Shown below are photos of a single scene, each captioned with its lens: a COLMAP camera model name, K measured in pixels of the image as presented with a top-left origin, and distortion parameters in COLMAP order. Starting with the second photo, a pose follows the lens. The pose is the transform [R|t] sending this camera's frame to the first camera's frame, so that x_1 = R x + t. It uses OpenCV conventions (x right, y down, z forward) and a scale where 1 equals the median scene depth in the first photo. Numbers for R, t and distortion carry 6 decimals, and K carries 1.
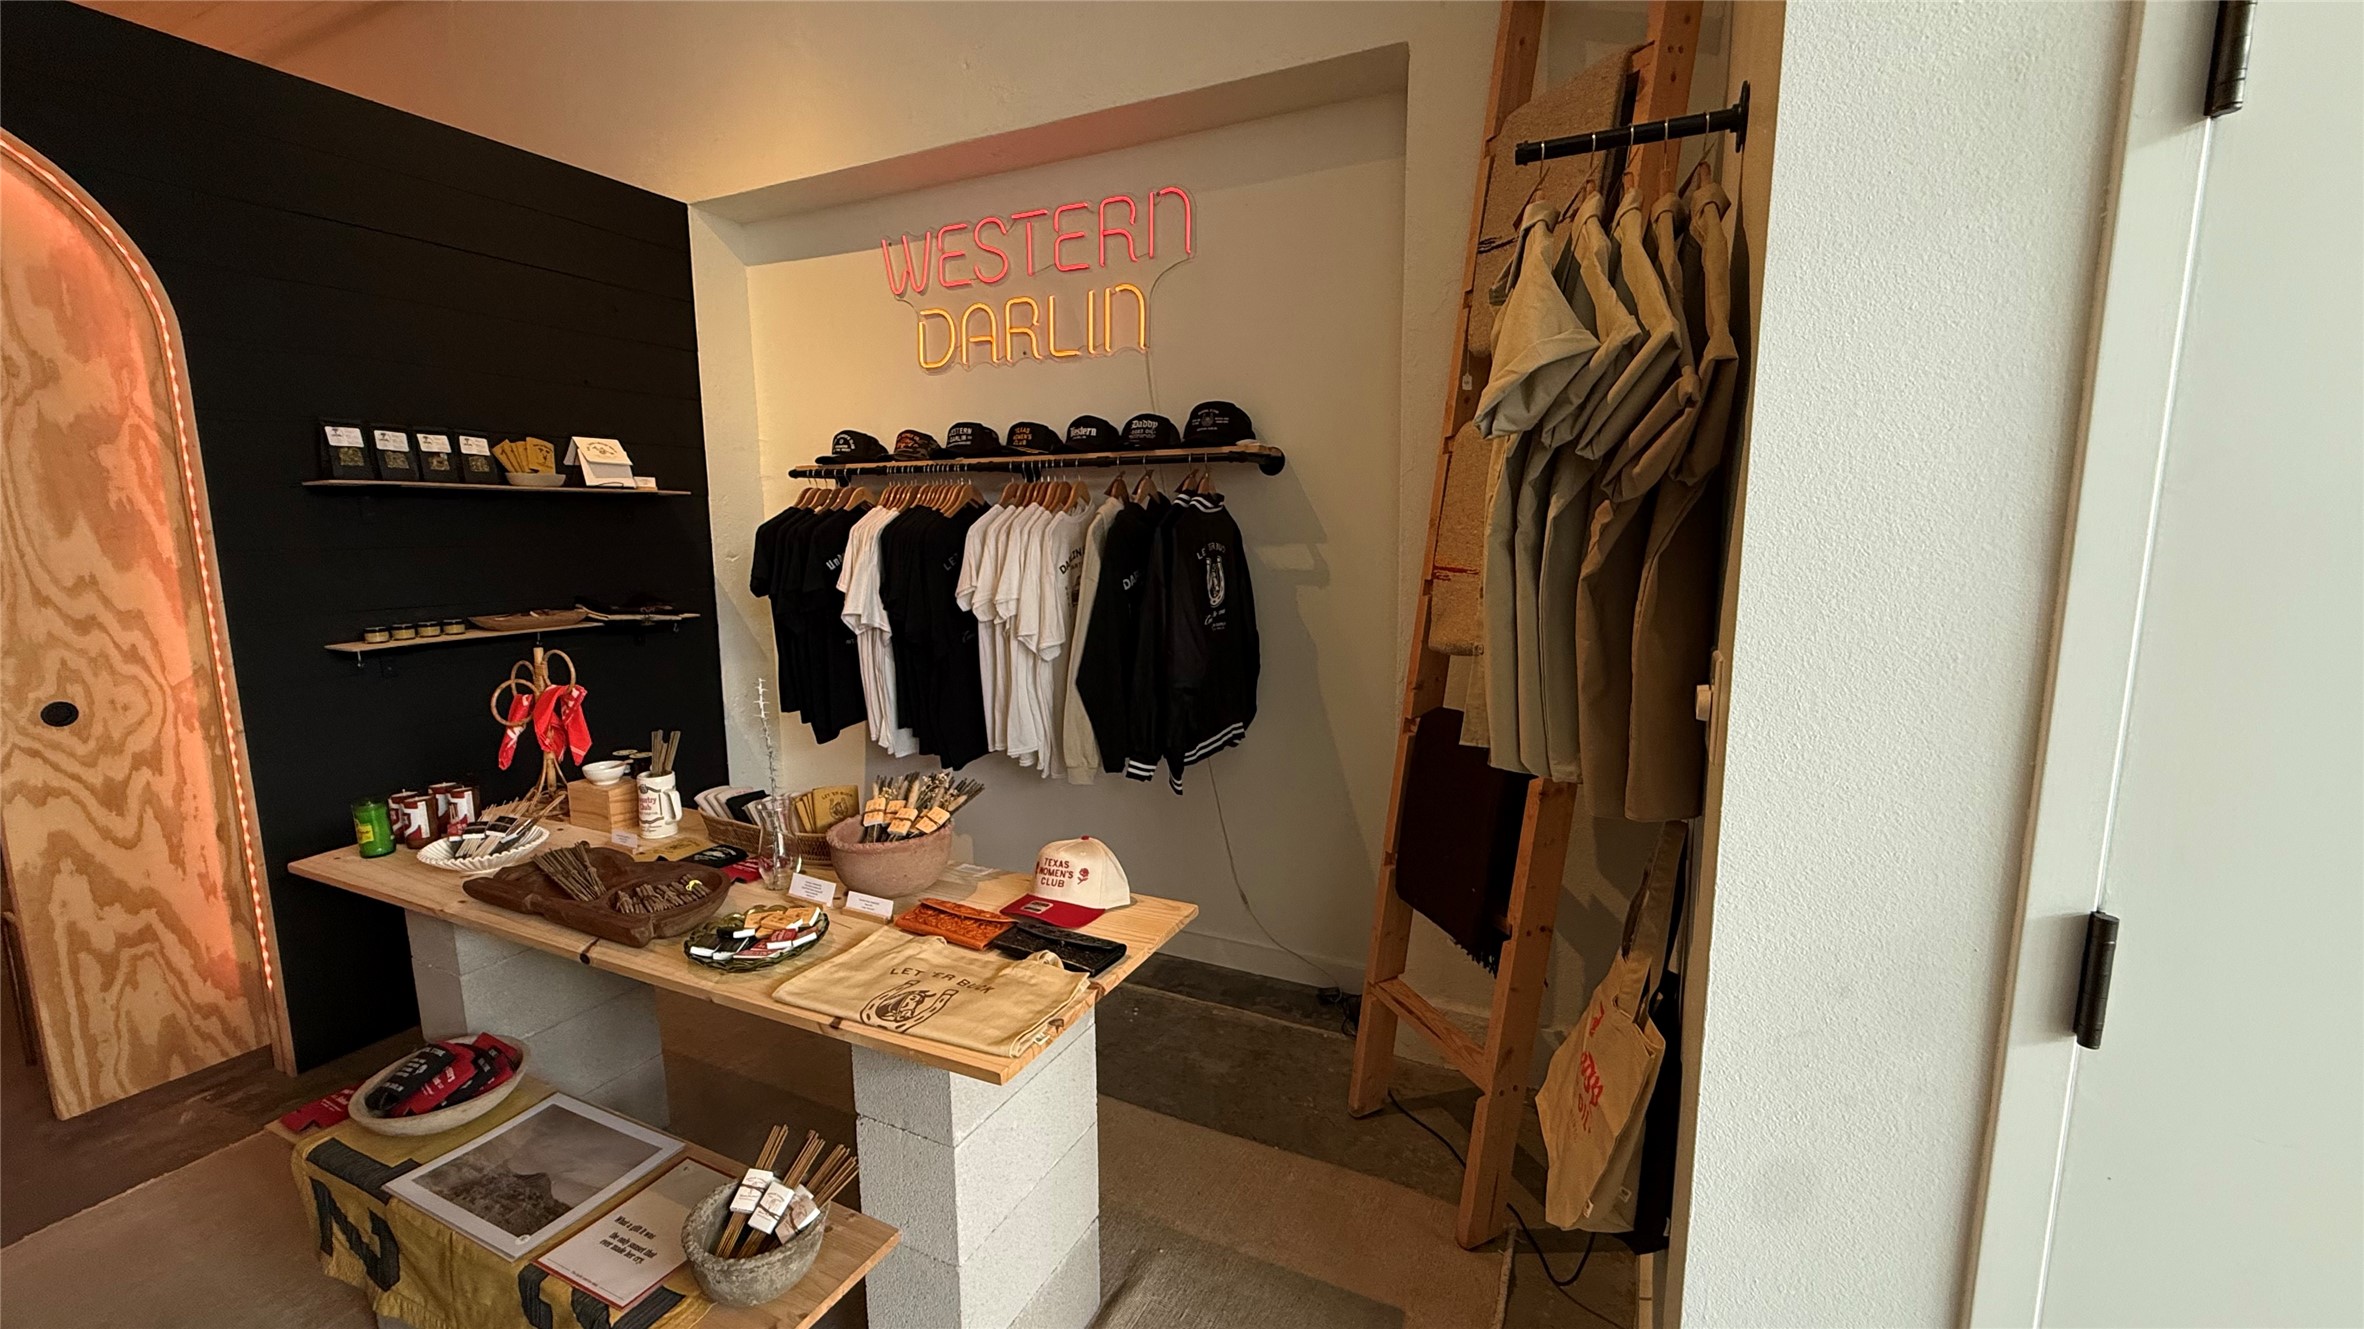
lens RADIAL K [[935.7, 0, 1174.5], [0, 935.7, 666.6], [0, 0, 1]] dist [0.000810, -0.001090]
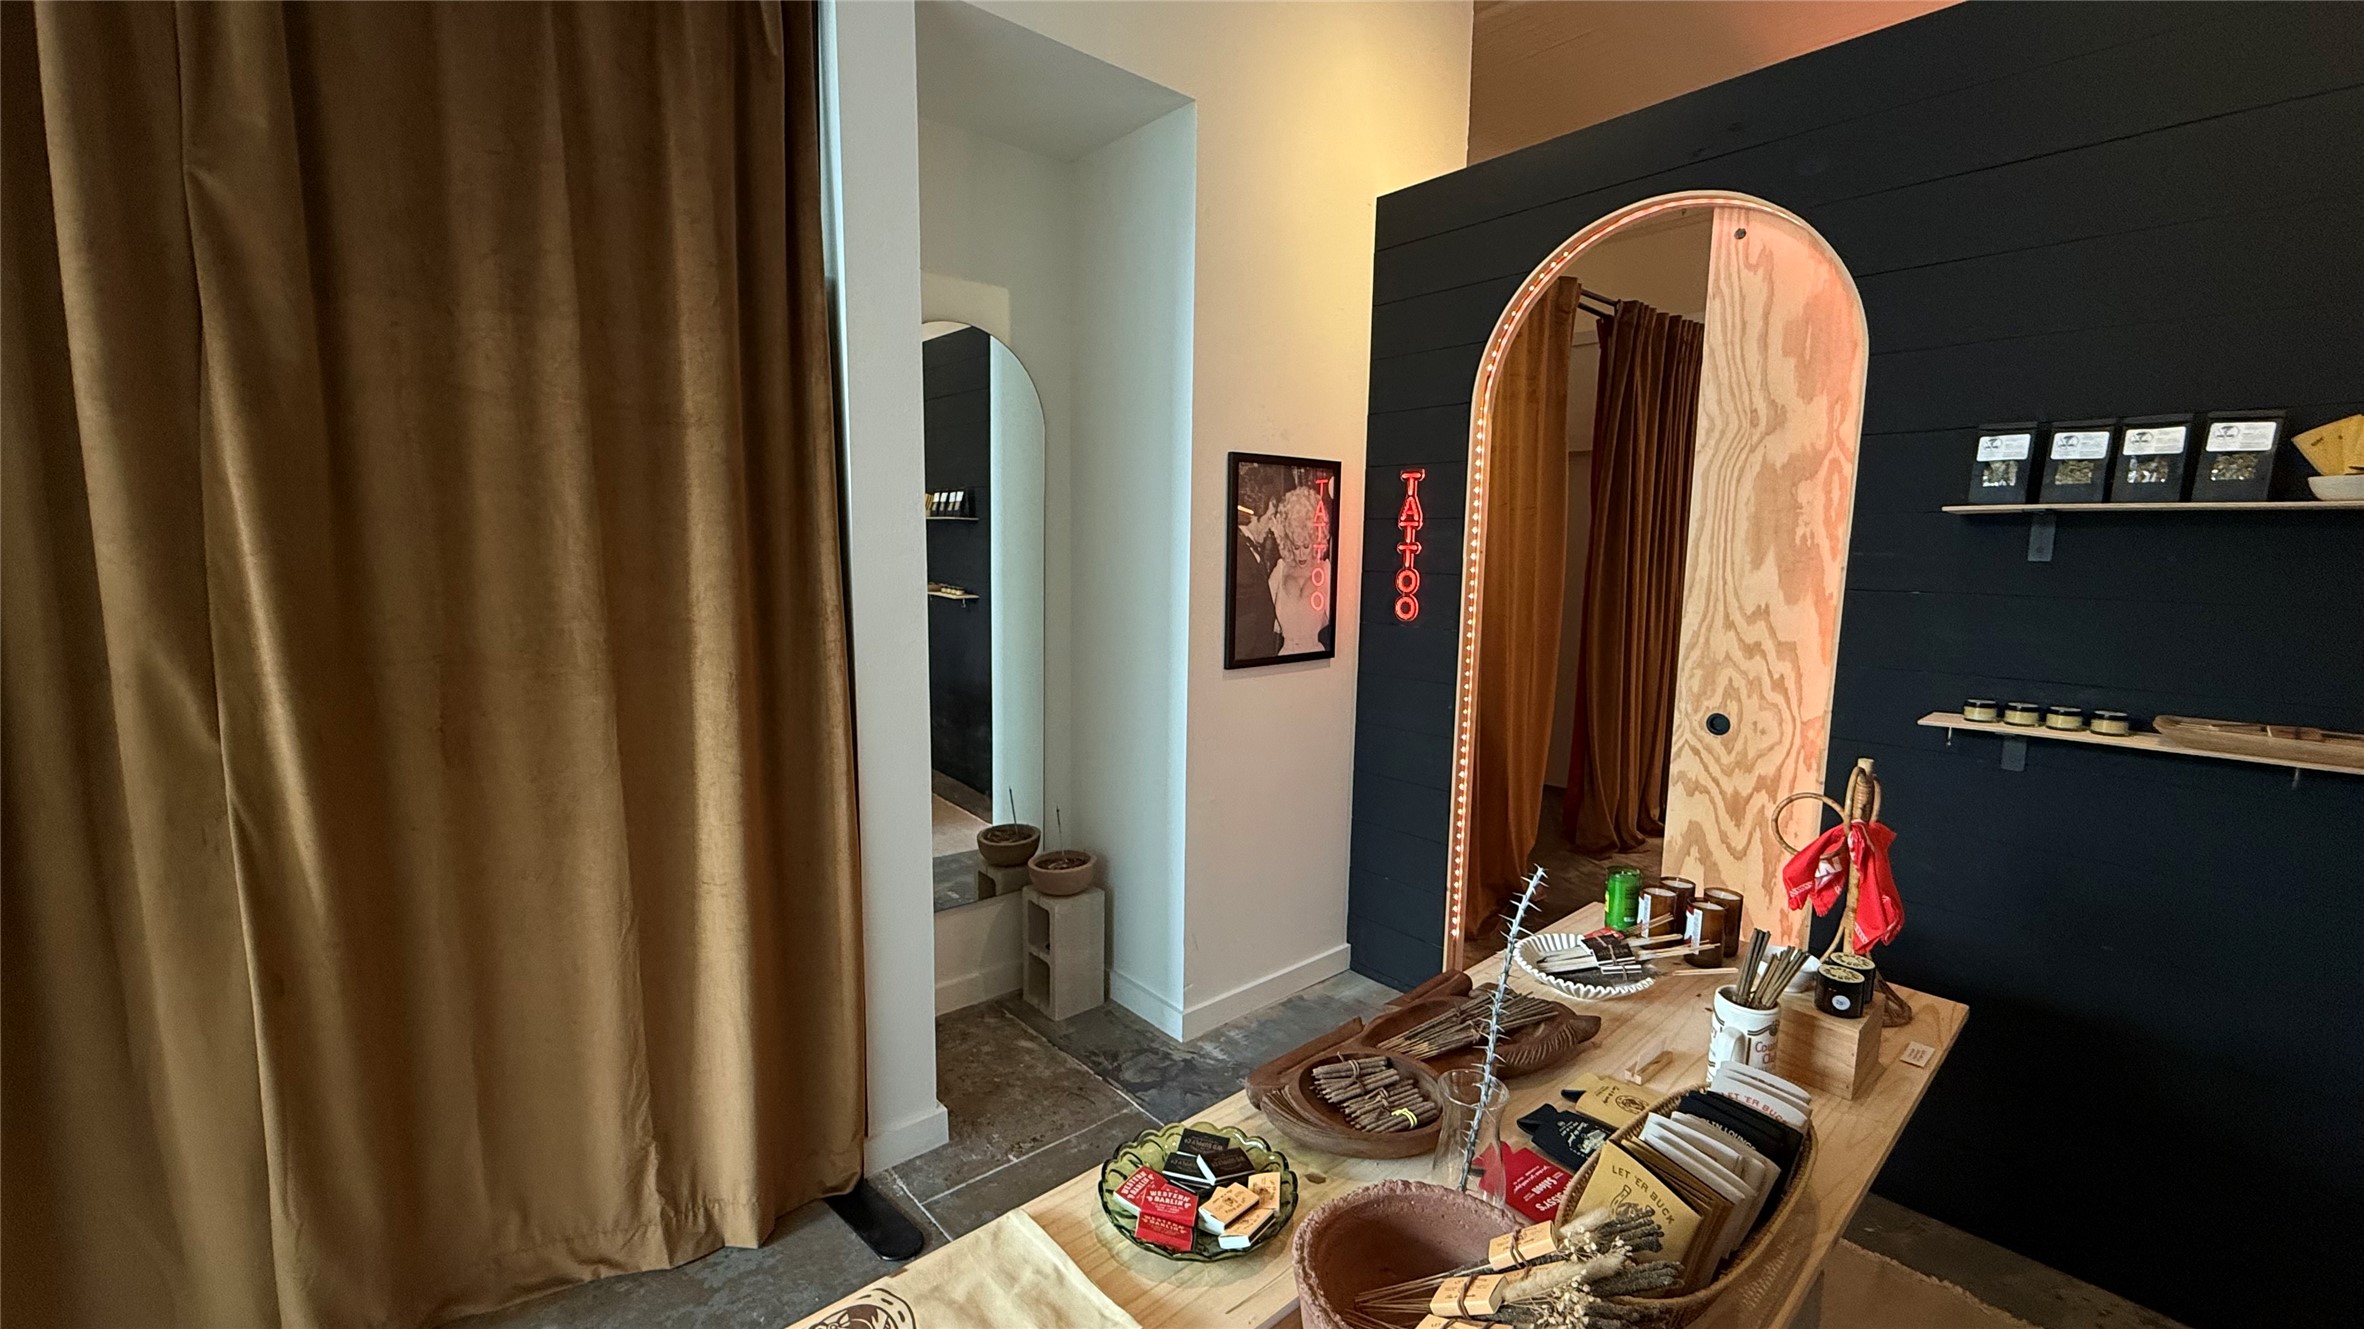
lens RADIAL K [[935.7, 0, 1174.5], [0, 935.7, 666.6], [0, 0, 1]] dist [0.000810, -0.001090]
pose [[-0.390812, 0.124717, -0.911982, 0.086245], [-0.143431, 0.970425, 0.194174, -0.136841], [0.909227, 0.206692, -0.361366, 0.764994]]
